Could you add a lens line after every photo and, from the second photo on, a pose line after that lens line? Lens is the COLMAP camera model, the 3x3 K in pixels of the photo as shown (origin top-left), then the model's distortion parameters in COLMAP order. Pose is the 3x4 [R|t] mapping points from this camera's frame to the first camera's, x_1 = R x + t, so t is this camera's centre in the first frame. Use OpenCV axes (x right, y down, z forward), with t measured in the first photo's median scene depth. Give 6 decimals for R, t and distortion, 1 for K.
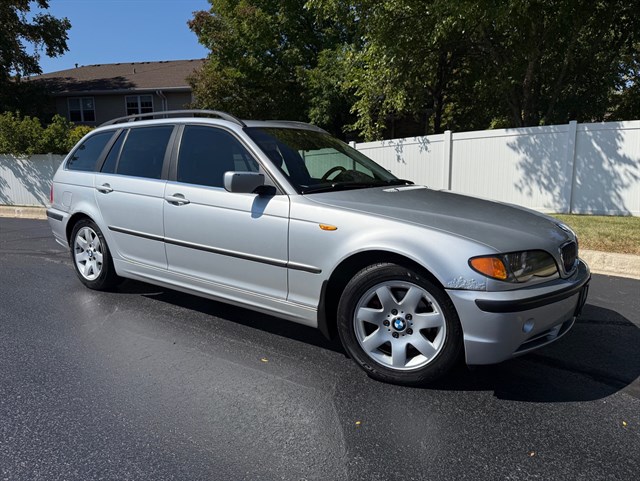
lens RADIAL K [[458.1, 0, 323.3], [0, 458.1, 245.0], [0, 0, 1]] dist [0.000468, -0.005222]
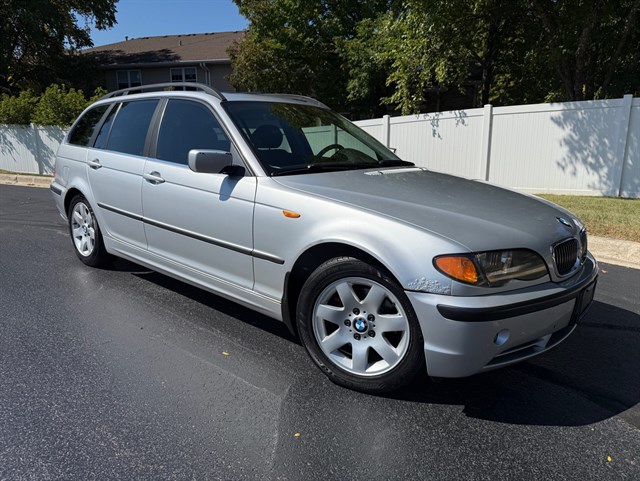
lens RADIAL K [[457.8, 0, 323.1], [0, 457.8, 239.9], [0, 0, 1]] dist [0.001762, -0.006252]
pose [[0.994533, 0.033250, -0.098987, 0.114250], [-0.028760, 0.998506, 0.046453, -0.021703], [0.100384, -0.043352, 0.994004, 0.070211]]
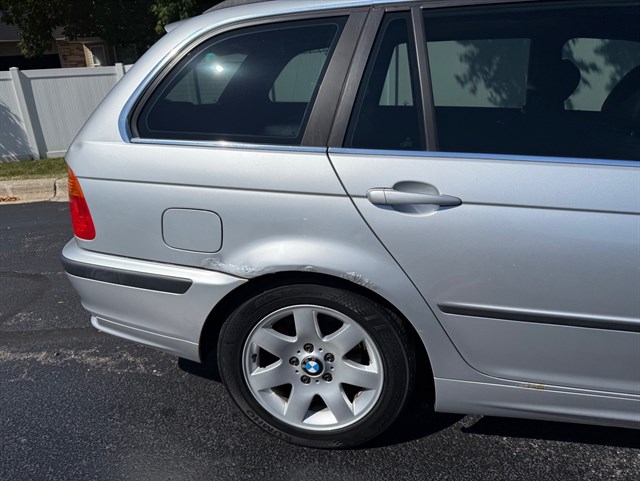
lens RADIAL K [[455.9, 0, 327.2], [0, 455.9, 239.2], [0, 0, 1]] dist [-0.003154, -0.008219]
pose [[0.909743, -0.165886, 0.380591, -0.684940], [0.101150, 0.977644, 0.184339, -0.162652], [-0.402662, -0.129205, 0.906184, 0.747012]]
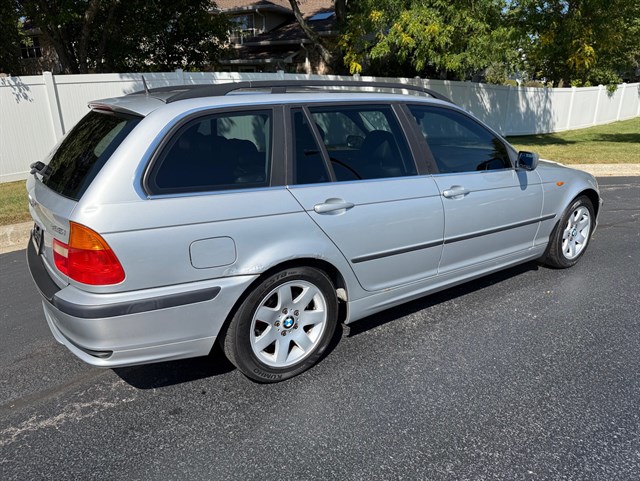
lens RADIAL K [[457.8, 0, 323.1], [0, 457.8, 239.9], [0, 0, 1]] dist [0.001762, -0.006252]
pose [[0.328013, -0.286908, 0.900051, -1.096415], [0.166334, 0.955419, 0.243939, -0.239745], [-0.929914, 0.069694, 0.361113, 0.818730]]
